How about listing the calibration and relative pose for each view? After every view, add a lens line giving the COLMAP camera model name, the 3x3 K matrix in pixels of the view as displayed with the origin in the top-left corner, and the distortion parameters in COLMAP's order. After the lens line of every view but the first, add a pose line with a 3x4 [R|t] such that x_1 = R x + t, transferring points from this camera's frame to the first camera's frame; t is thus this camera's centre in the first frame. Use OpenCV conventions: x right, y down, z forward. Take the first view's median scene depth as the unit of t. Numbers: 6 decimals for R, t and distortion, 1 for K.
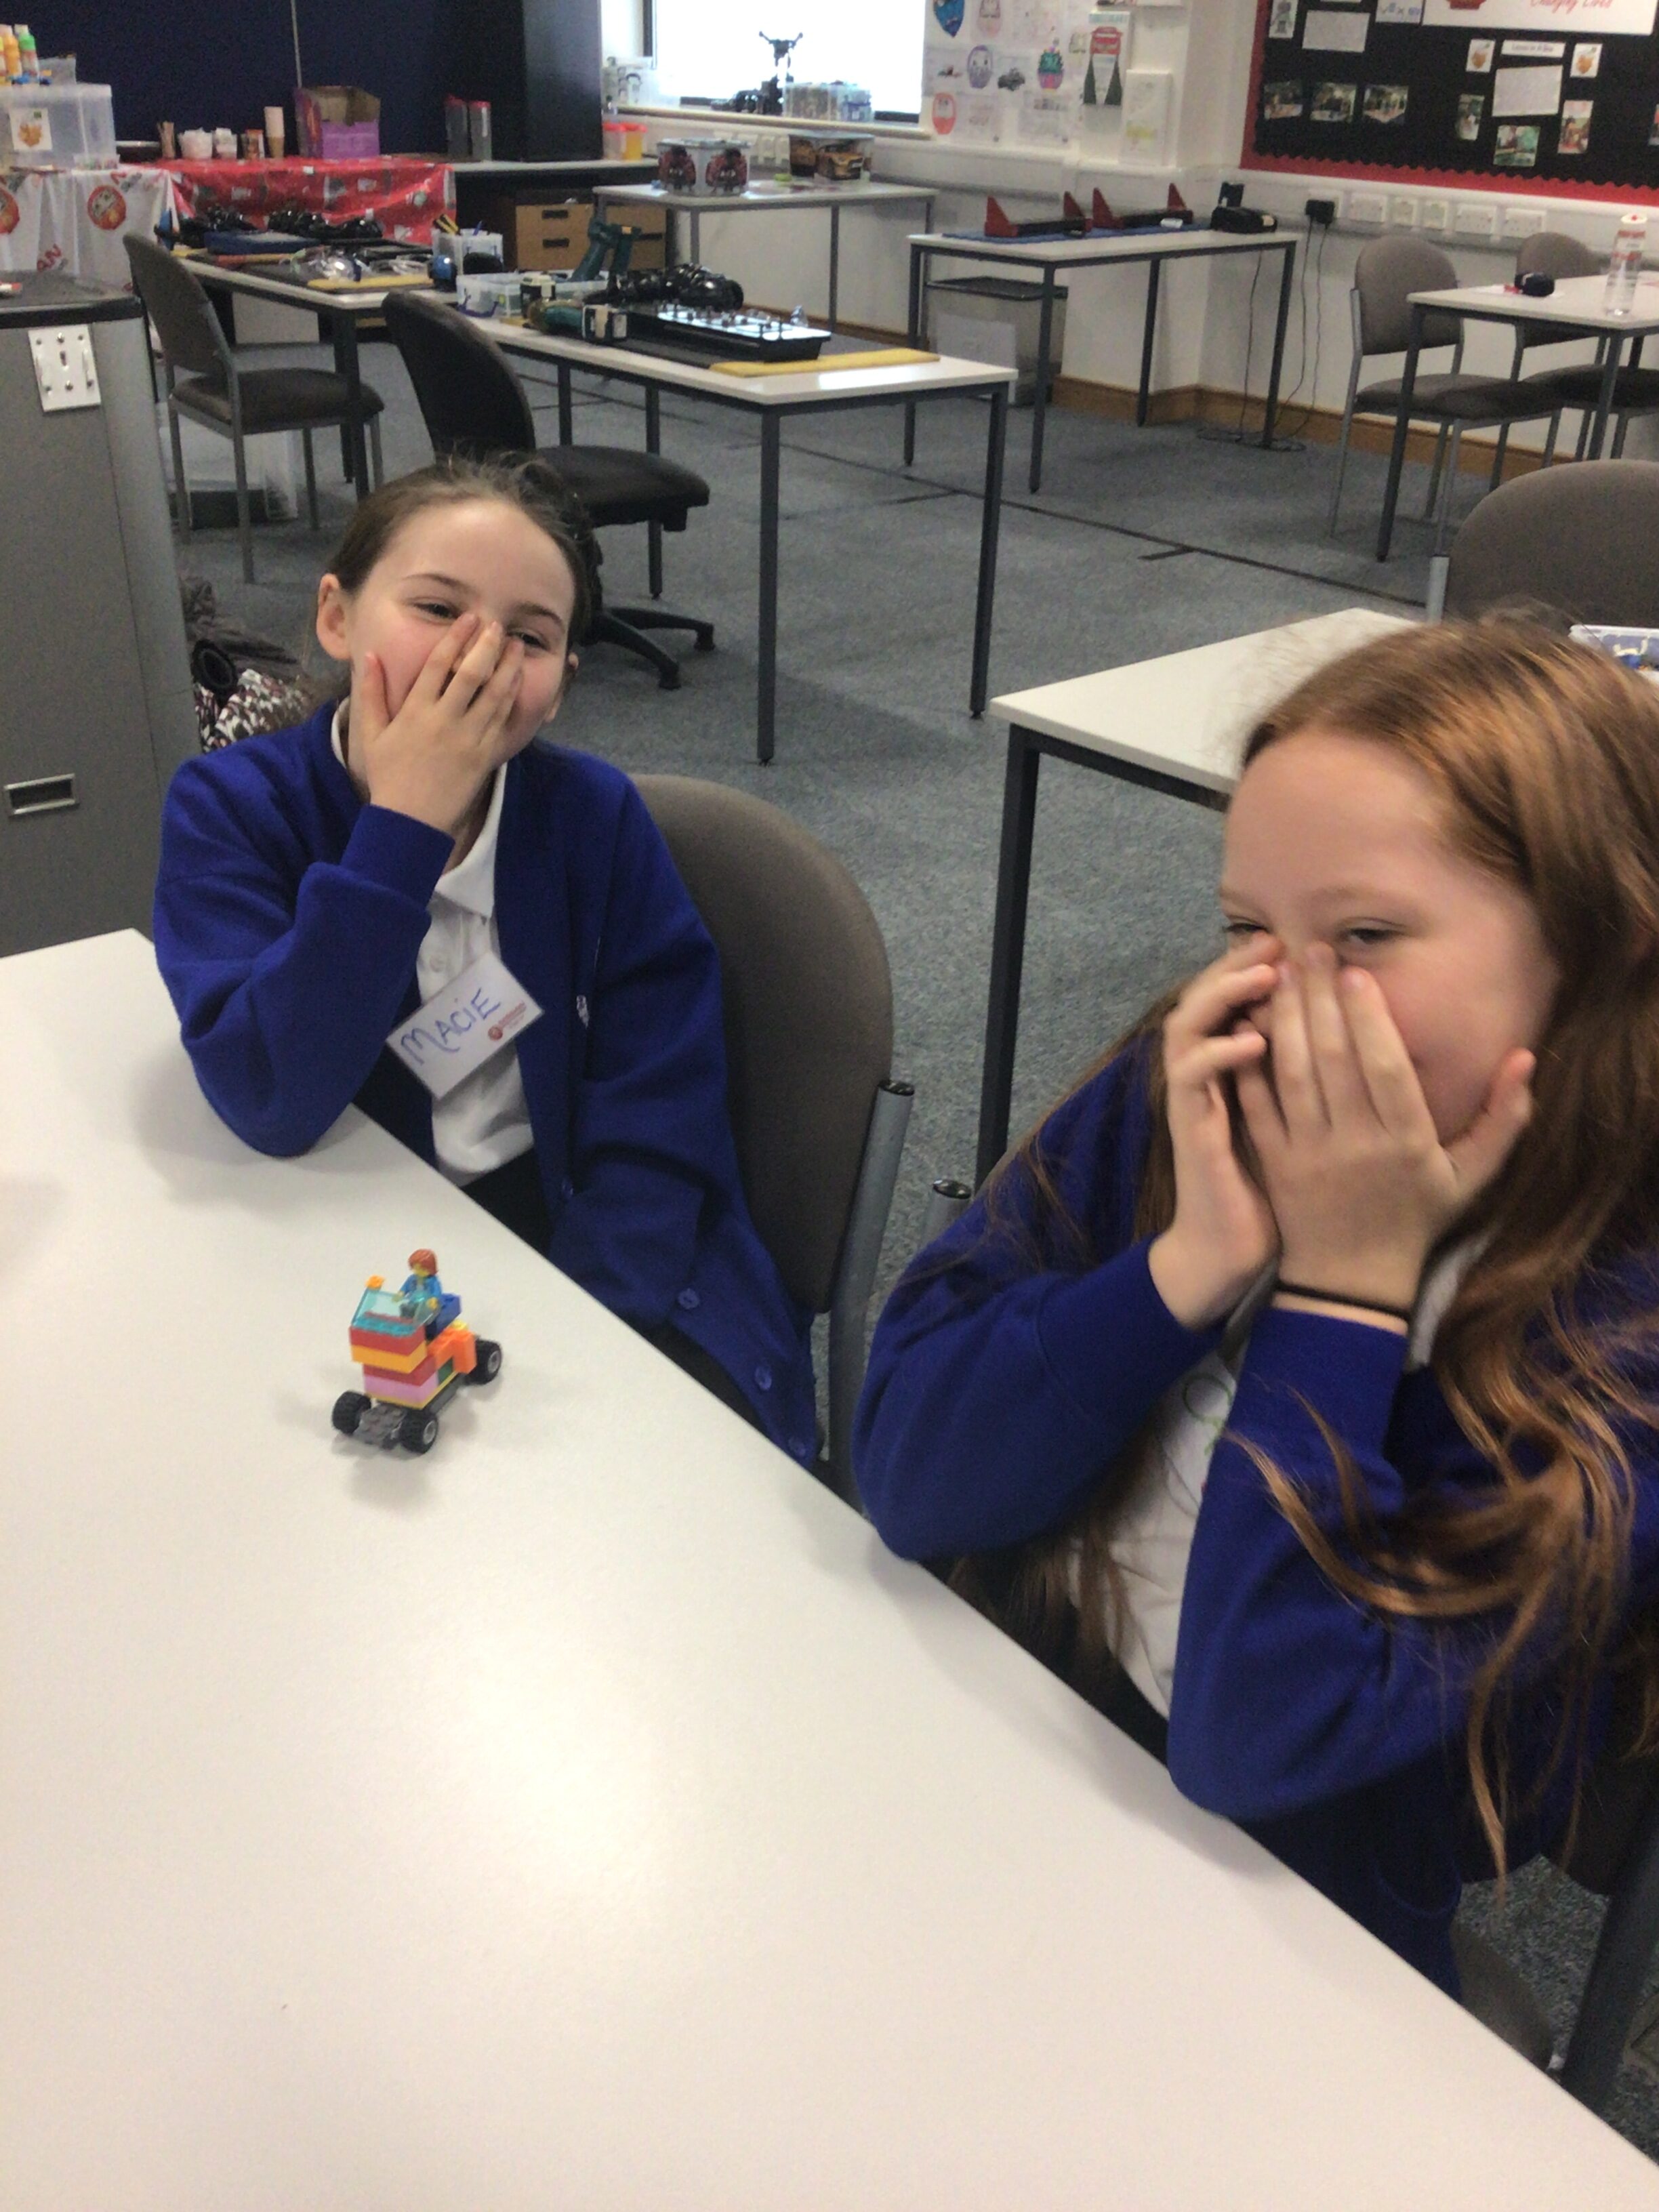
lens RADIAL K [[2024.5, 0, 829.5], [0, 2024.5, 1106.0], [0, 0, 1]] dist [0.001913, -0.028296]
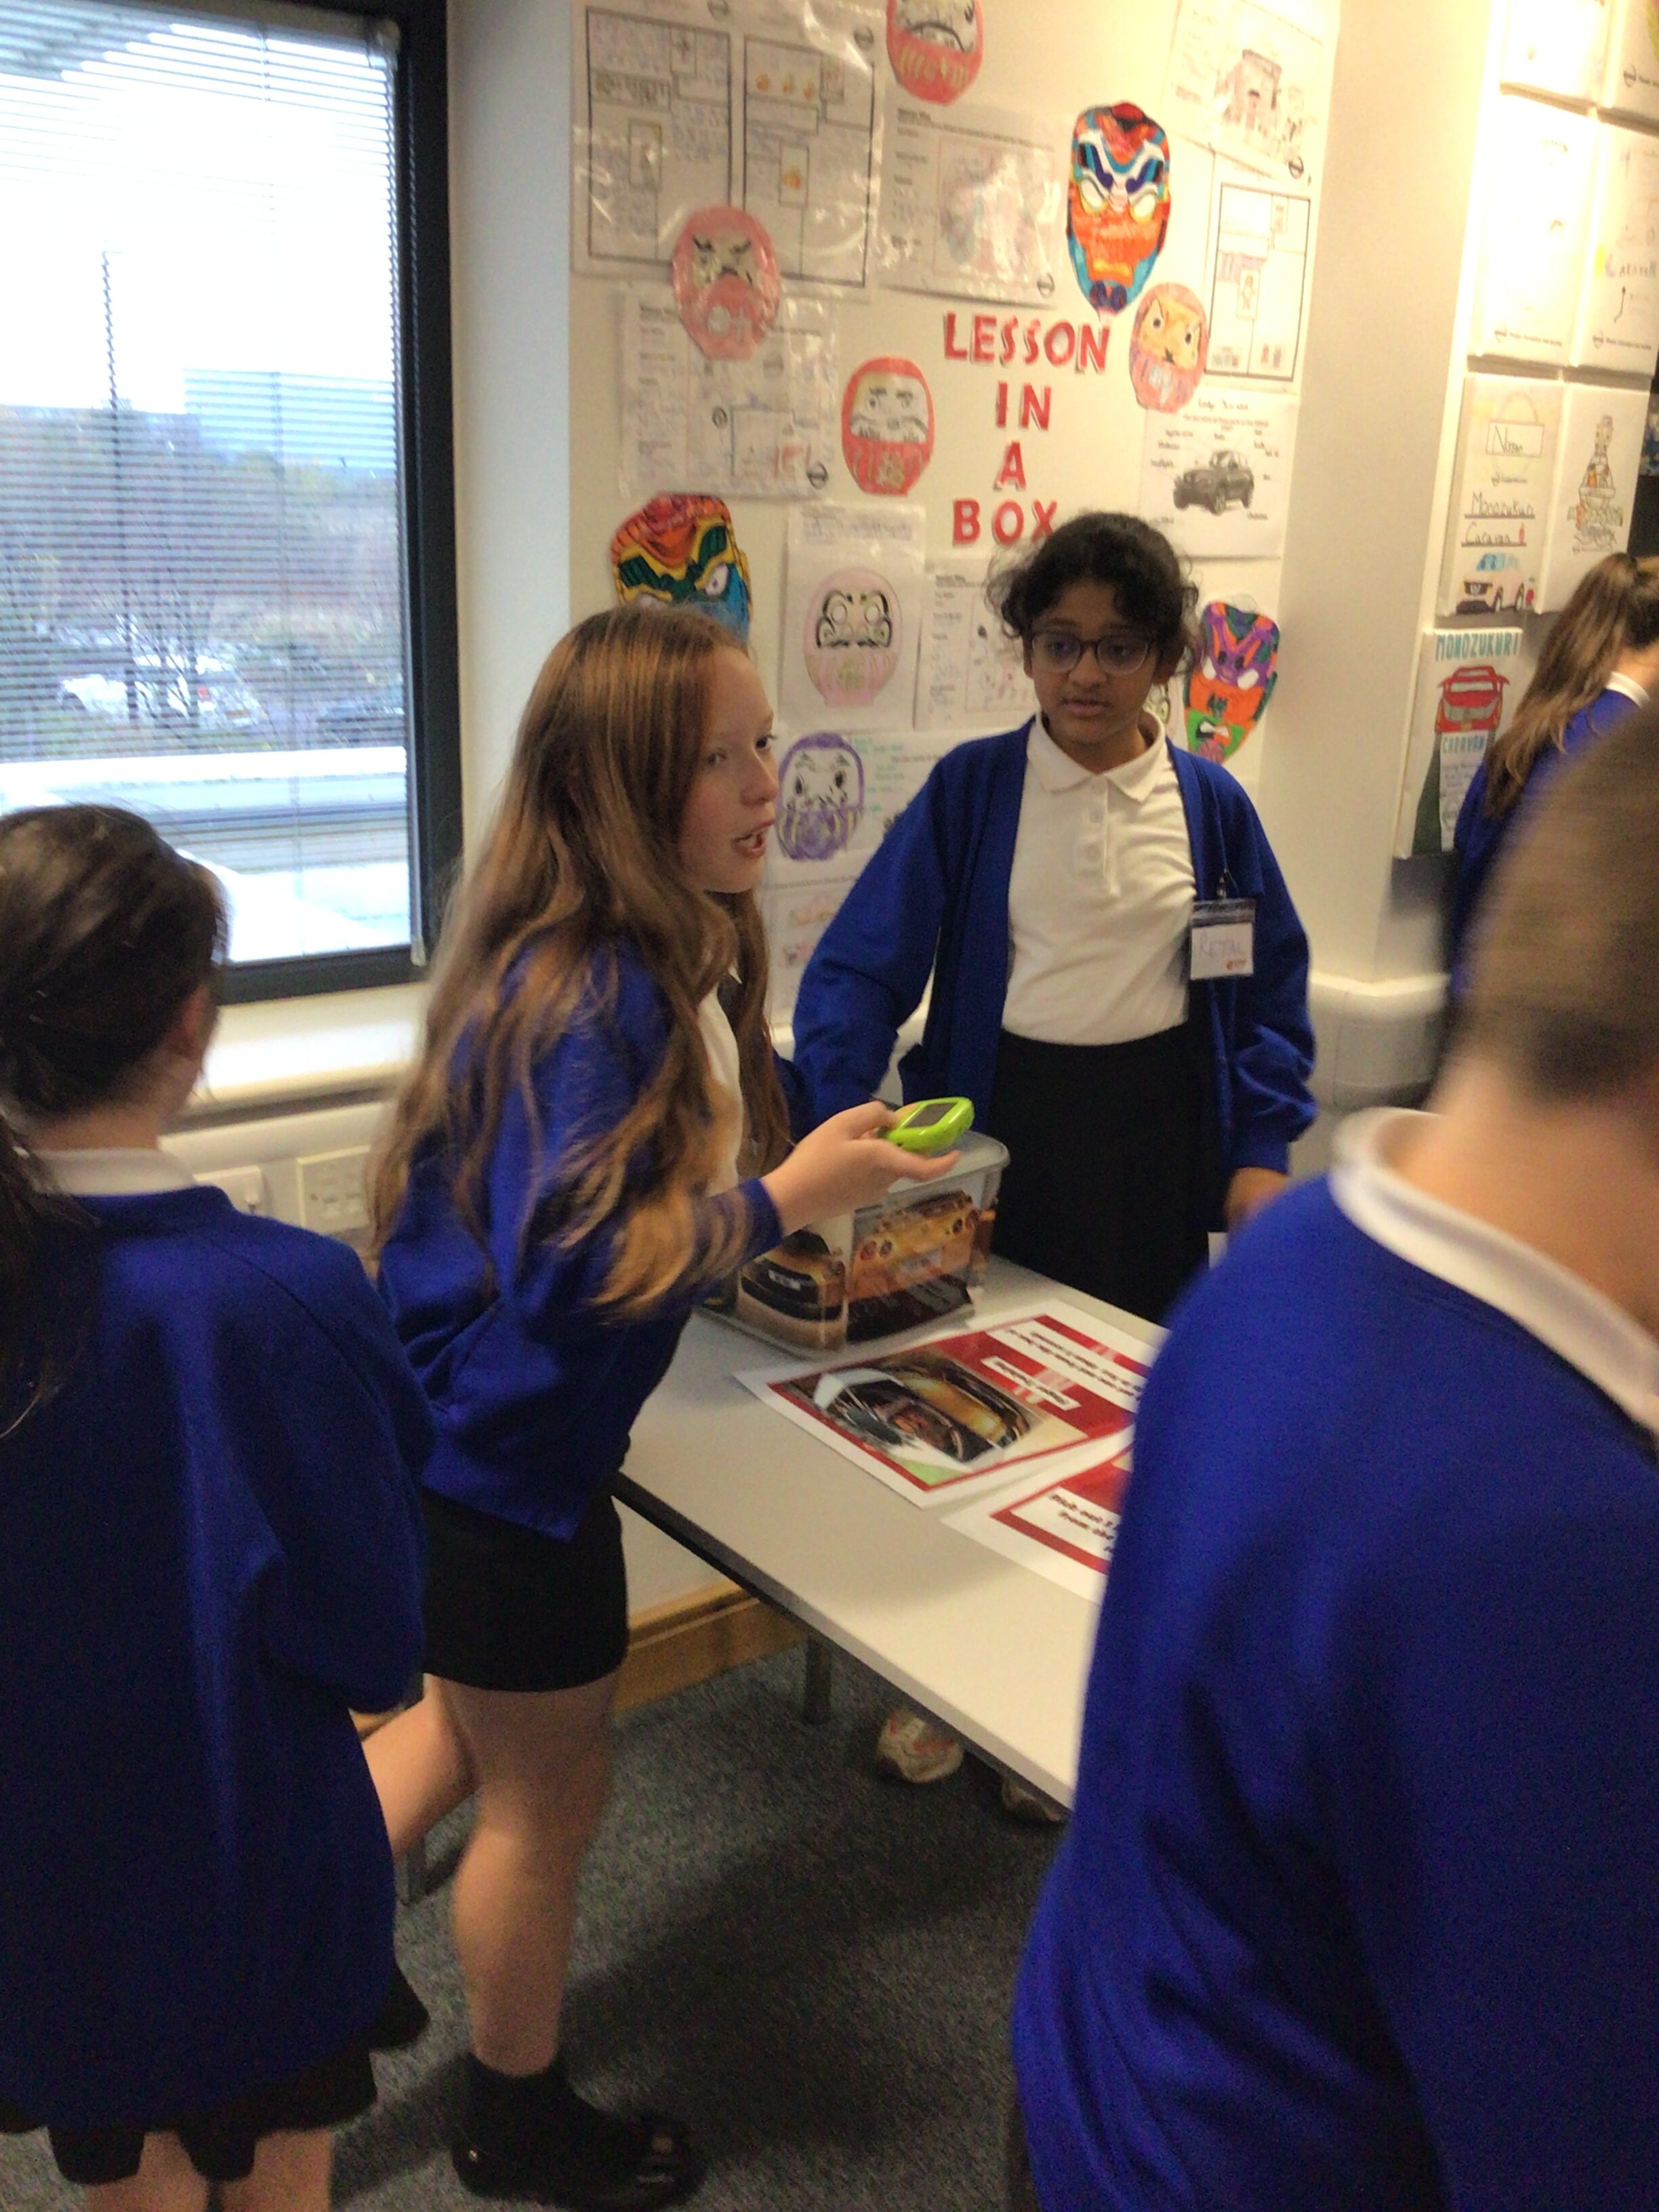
lens RADIAL K [[2016.0, 0, 813.4], [0, 2016.0, 1102.7], [0, 0, 1]] dist [0.121836, -0.267661]
pose [[0.034879, -0.317904, 0.947481, -0.253693], [0.437079, 0.857435, 0.271601, -0.620702], [-0.898747, 0.404651, 0.168856, 1.077769]]
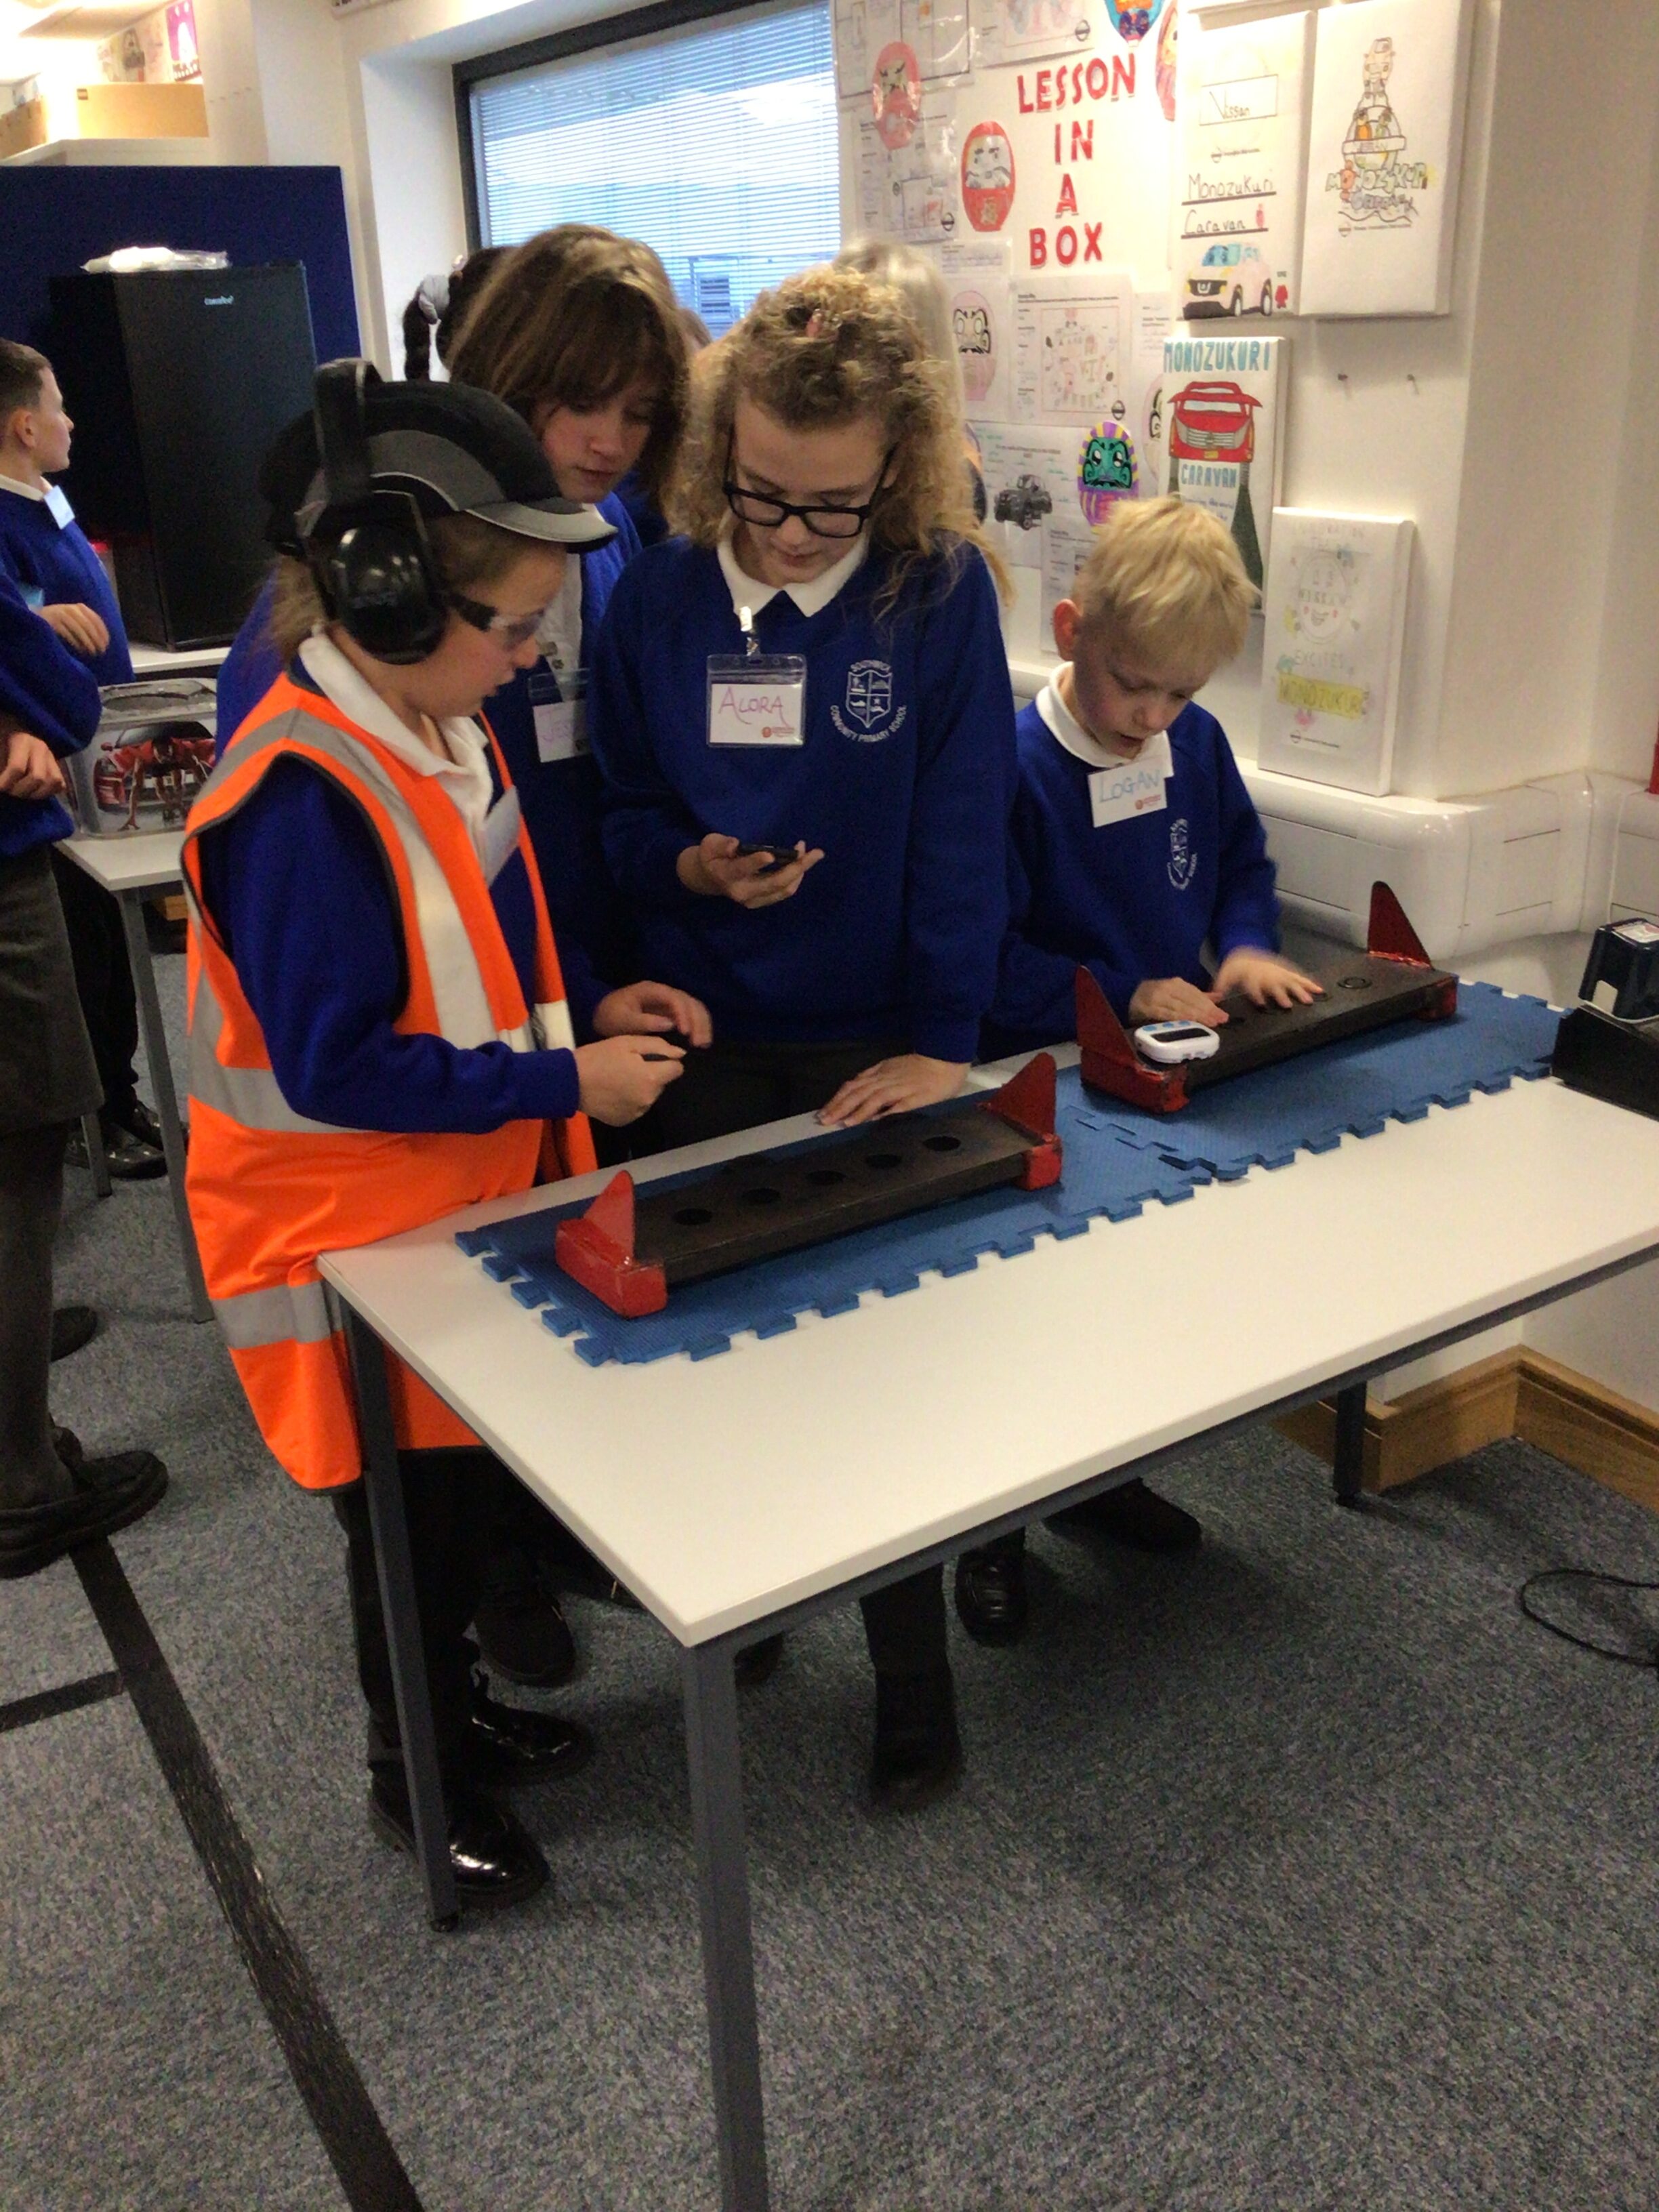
lens RADIAL K [[1998.3, 0, 829.5], [0, 1998.3, 1106.0], [0, 0, 1]] dist [0.019894, -0.045265]
pose [[0.985535, 0.007101, -0.169324, 0.131592], [-0.026128, 0.993543, -0.110409, -0.380170], [0.167447, 0.113237, 0.979356, 0.685447]]
